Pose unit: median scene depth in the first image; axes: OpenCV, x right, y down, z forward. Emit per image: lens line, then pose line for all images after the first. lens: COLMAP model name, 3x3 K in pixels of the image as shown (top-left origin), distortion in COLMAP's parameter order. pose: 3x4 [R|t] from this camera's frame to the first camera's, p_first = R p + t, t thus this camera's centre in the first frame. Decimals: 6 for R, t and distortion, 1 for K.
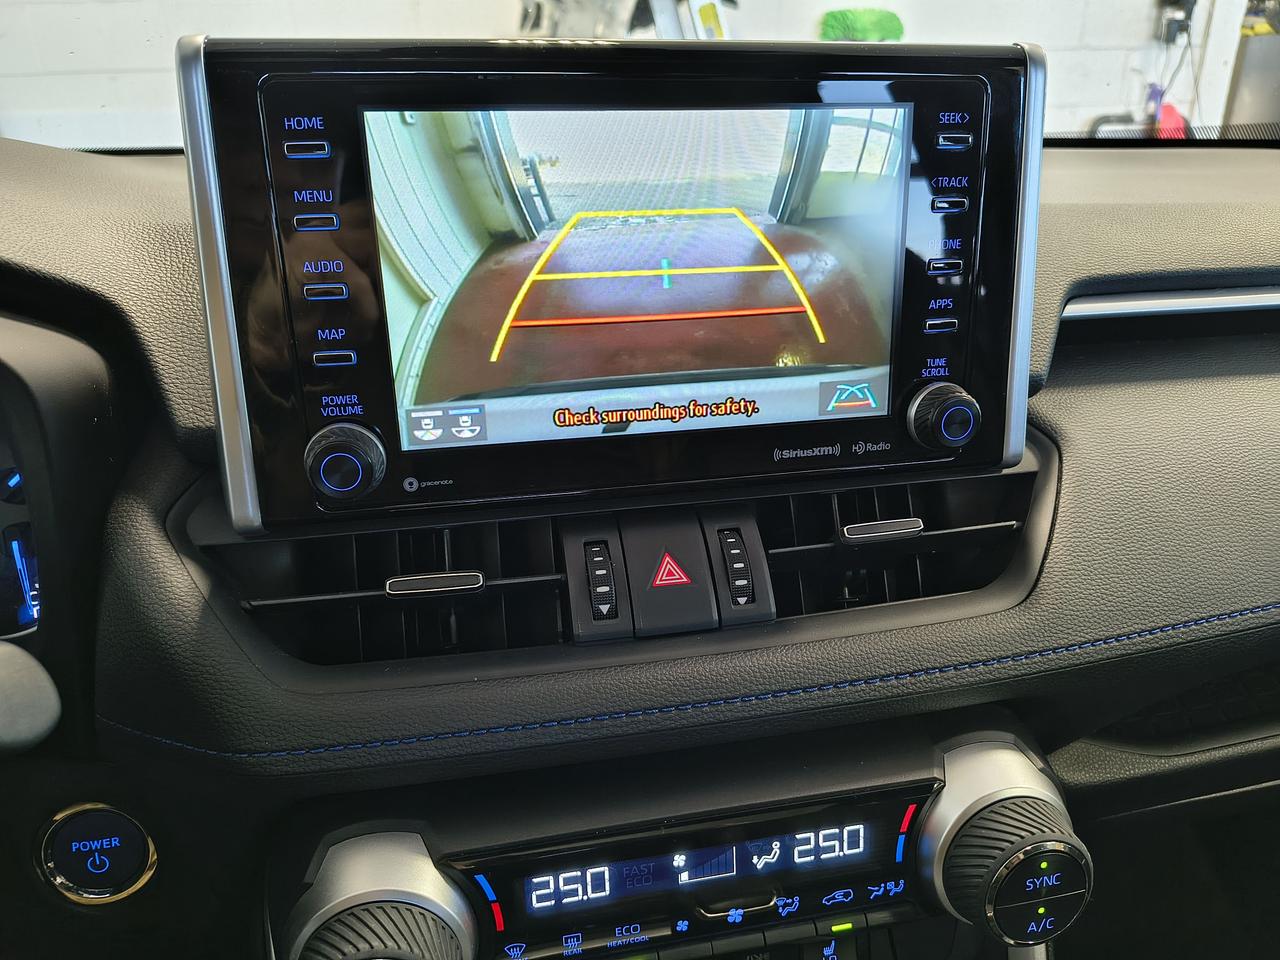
lens RADIAL K [[900.1, 0, 643.2], [0, 900.1, 486.1], [0, 0, 1]] dist [0.000159, -0.004981]
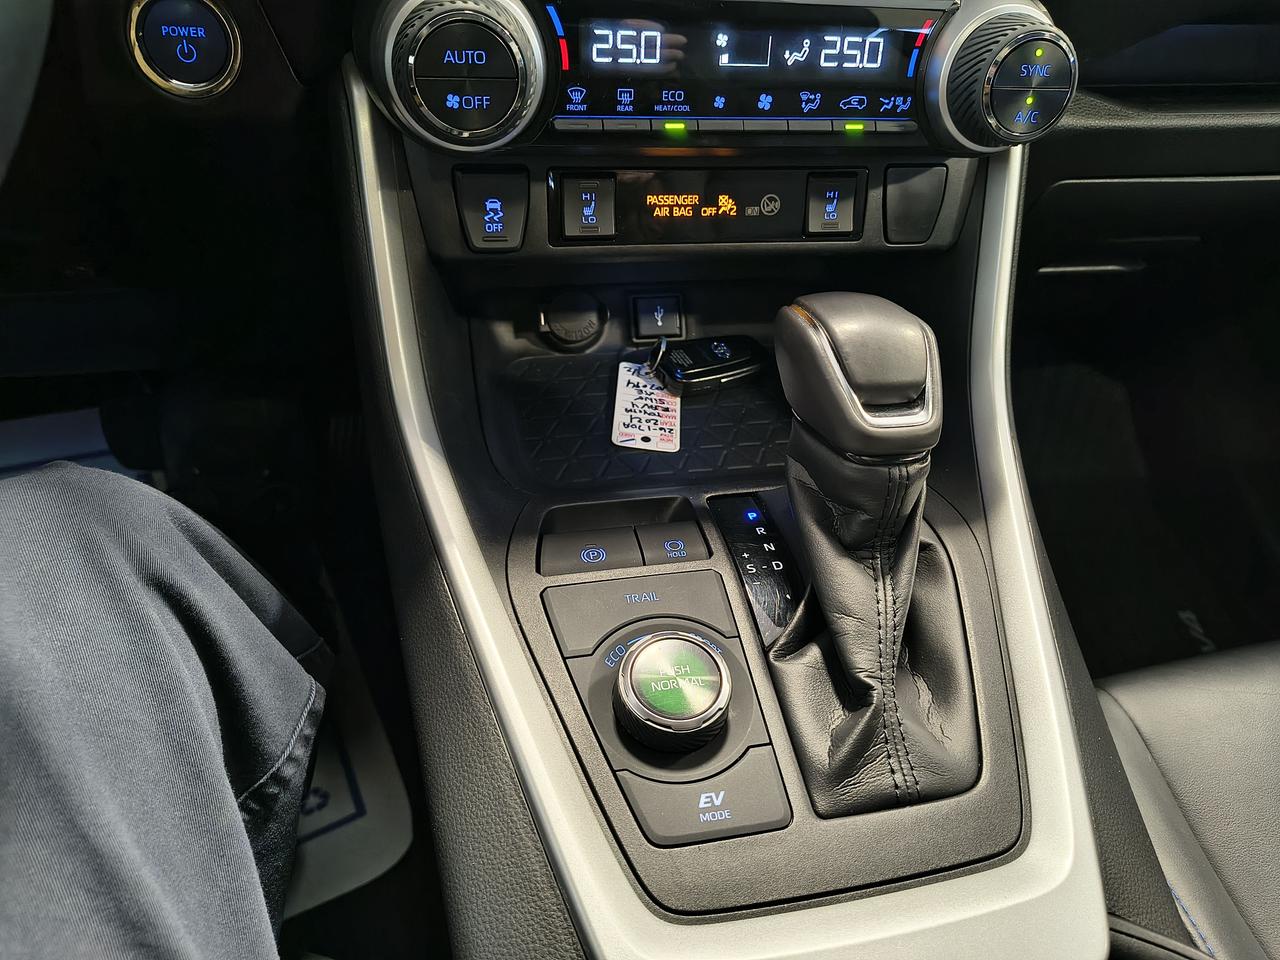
lens RADIAL K [[899.4, 0, 640.0], [0, 899.4, 480.0], [0, 0, 1]] dist [-0.005189, -0.001218]
pose [[0.997259, 0.058025, 0.045901, -0.079592], [-0.068320, 0.960331, 0.270364, 0.627336], [-0.028392, -0.272759, 0.961663, -0.224489]]
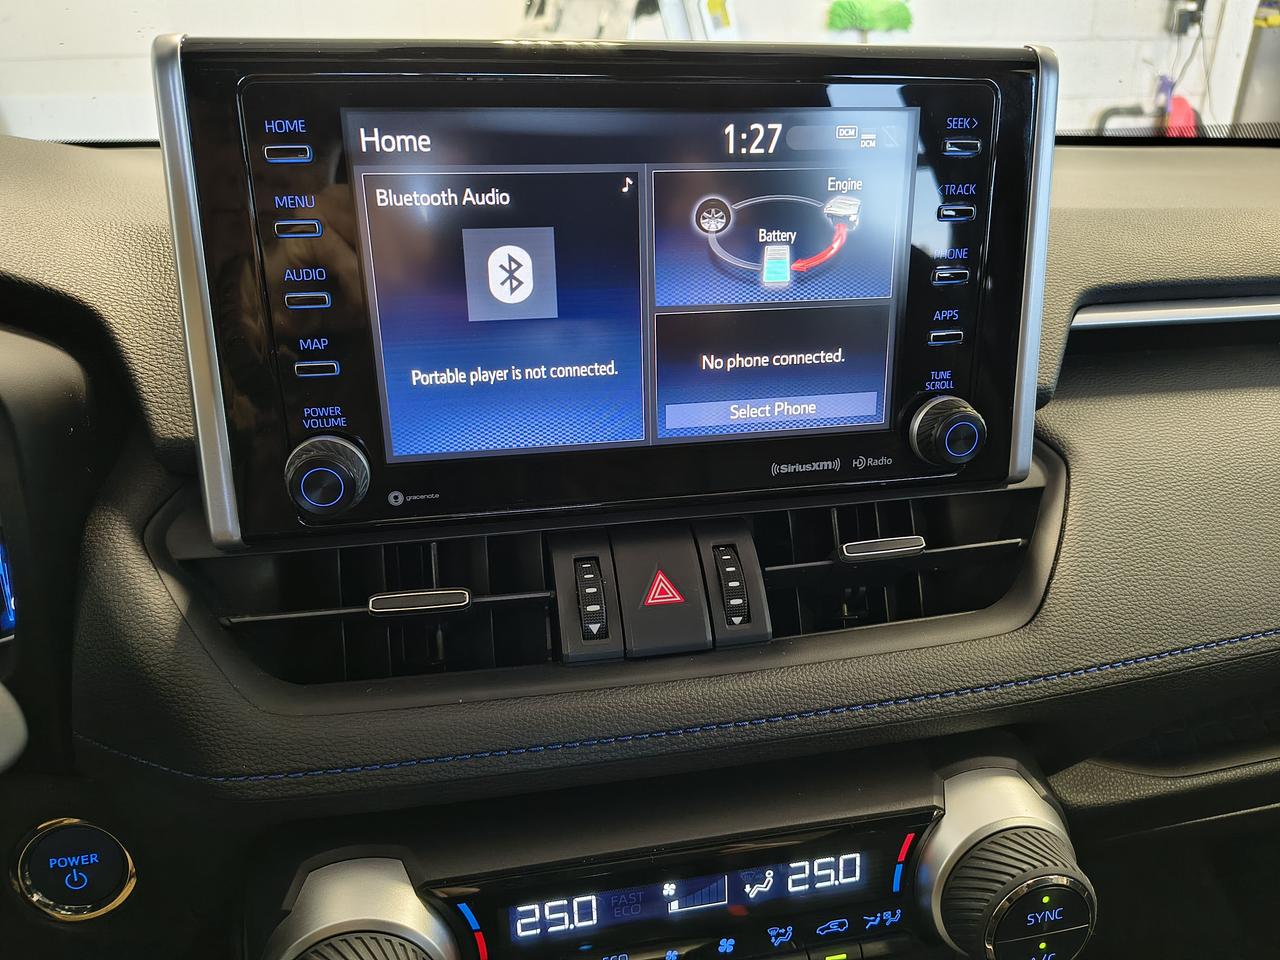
lens RADIAL K [[899.4, 0, 640.0], [0, 899.4, 480.0], [0, 0, 1]] dist [-0.005189, -0.001218]
pose [[0.999935, 0.009028, -0.006998, 0.011183], [-0.008969, 0.999924, 0.008479, -0.031803], [0.007074, -0.008415, 0.999940, 0.034055]]
